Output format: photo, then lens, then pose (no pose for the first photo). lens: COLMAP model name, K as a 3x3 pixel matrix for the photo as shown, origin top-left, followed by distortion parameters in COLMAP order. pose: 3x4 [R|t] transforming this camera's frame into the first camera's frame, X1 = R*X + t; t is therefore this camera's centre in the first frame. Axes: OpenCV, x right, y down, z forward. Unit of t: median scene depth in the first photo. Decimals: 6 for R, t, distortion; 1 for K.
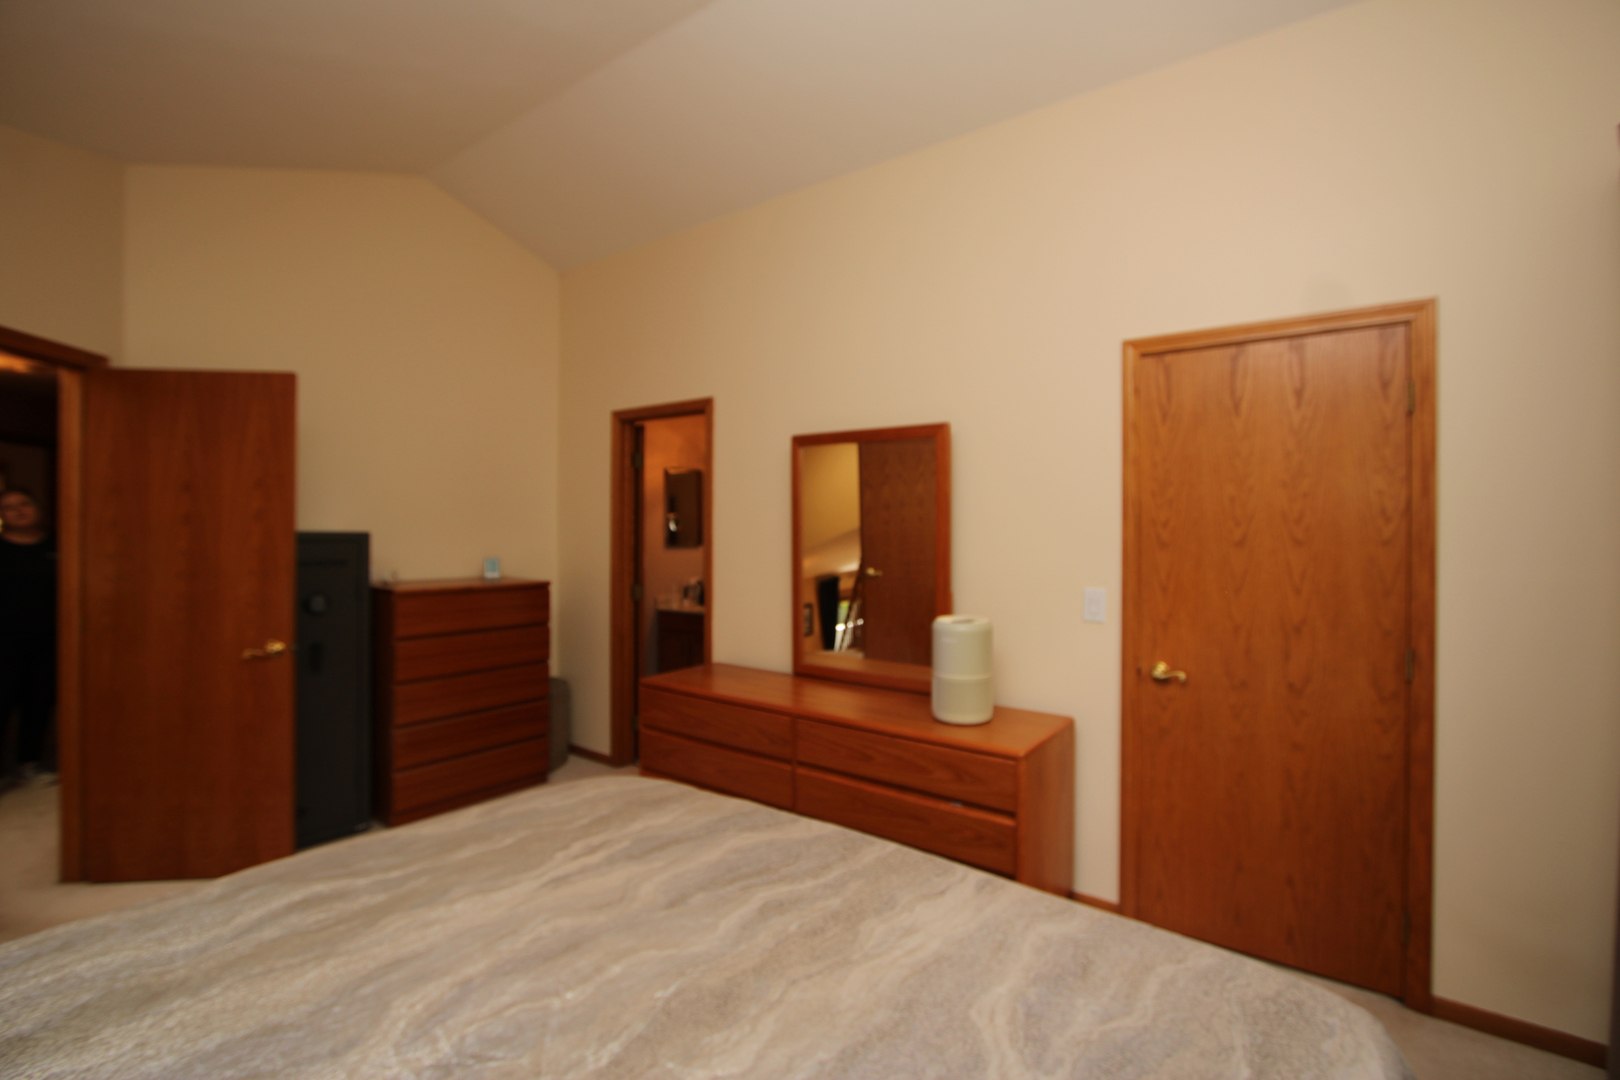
lens RADIAL K [[743.7, 0, 810.0], [0, 743.7, 540.0], [0, 0, 1]] dist [-0.014235, 0.000815]
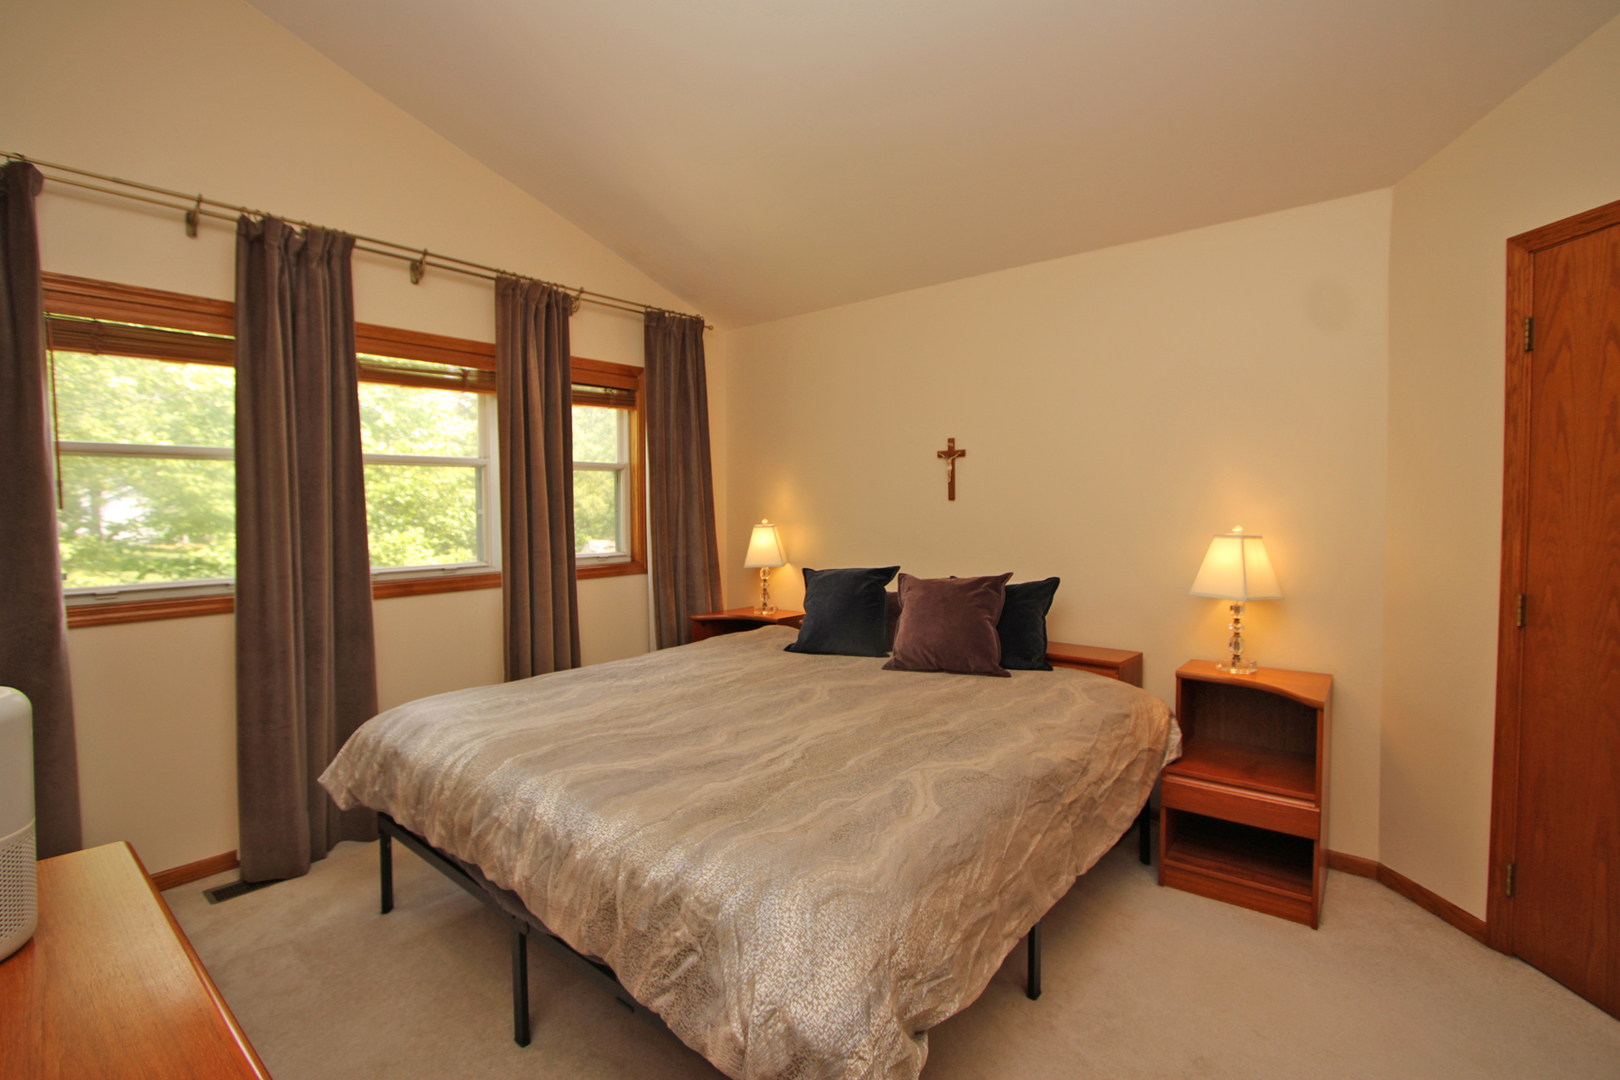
lens RADIAL K [[755.0, 0, 807.3], [0, 755.0, 525.6], [0, 0, 1]] dist [0.000179, 0.000536]
pose [[-0.998573, 0.007594, 0.052858, -0.412895], [0.009801, 0.999085, 0.041621, 0.010344], [-0.052494, 0.042080, -0.997734, 2.146429]]
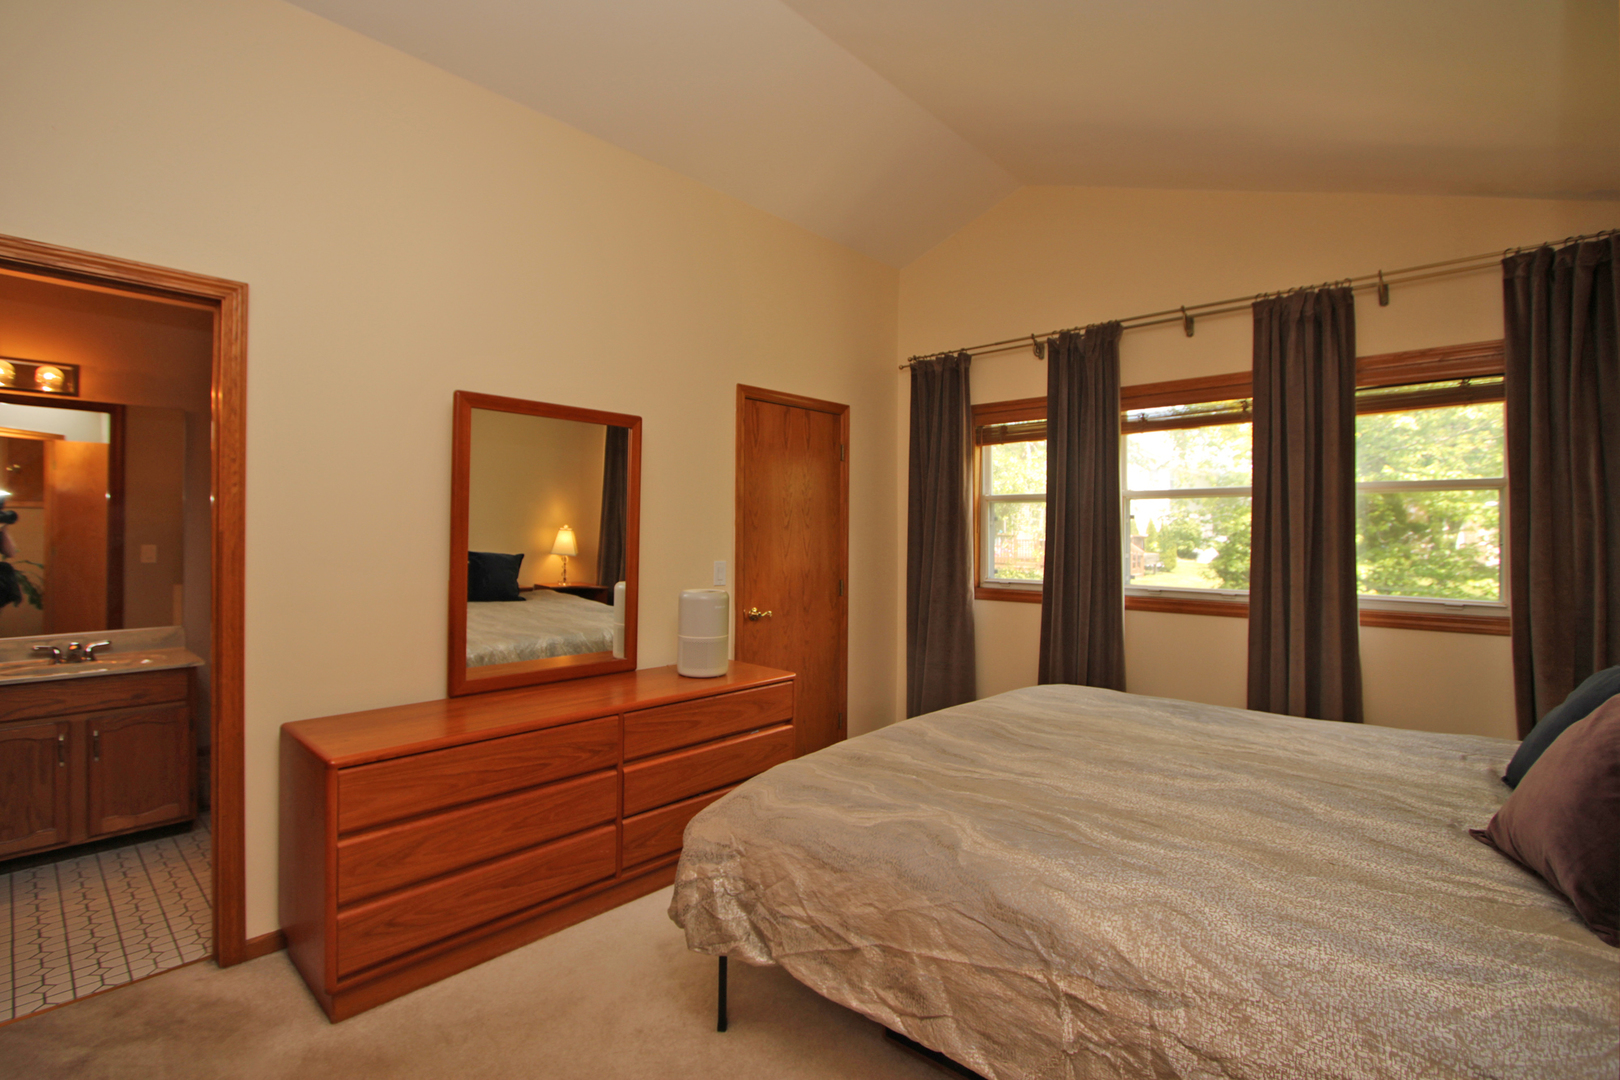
lens RADIAL K [[755.0, 0, 807.3], [0, 755.0, 525.6], [0, 0, 1]] dist [0.000179, 0.000536]
pose [[0.095436, 0.008969, 0.995395, -1.568409], [0.002189, 0.999955, -0.009220, 0.025601], [-0.995433, 0.003059, 0.095412, 1.145450]]
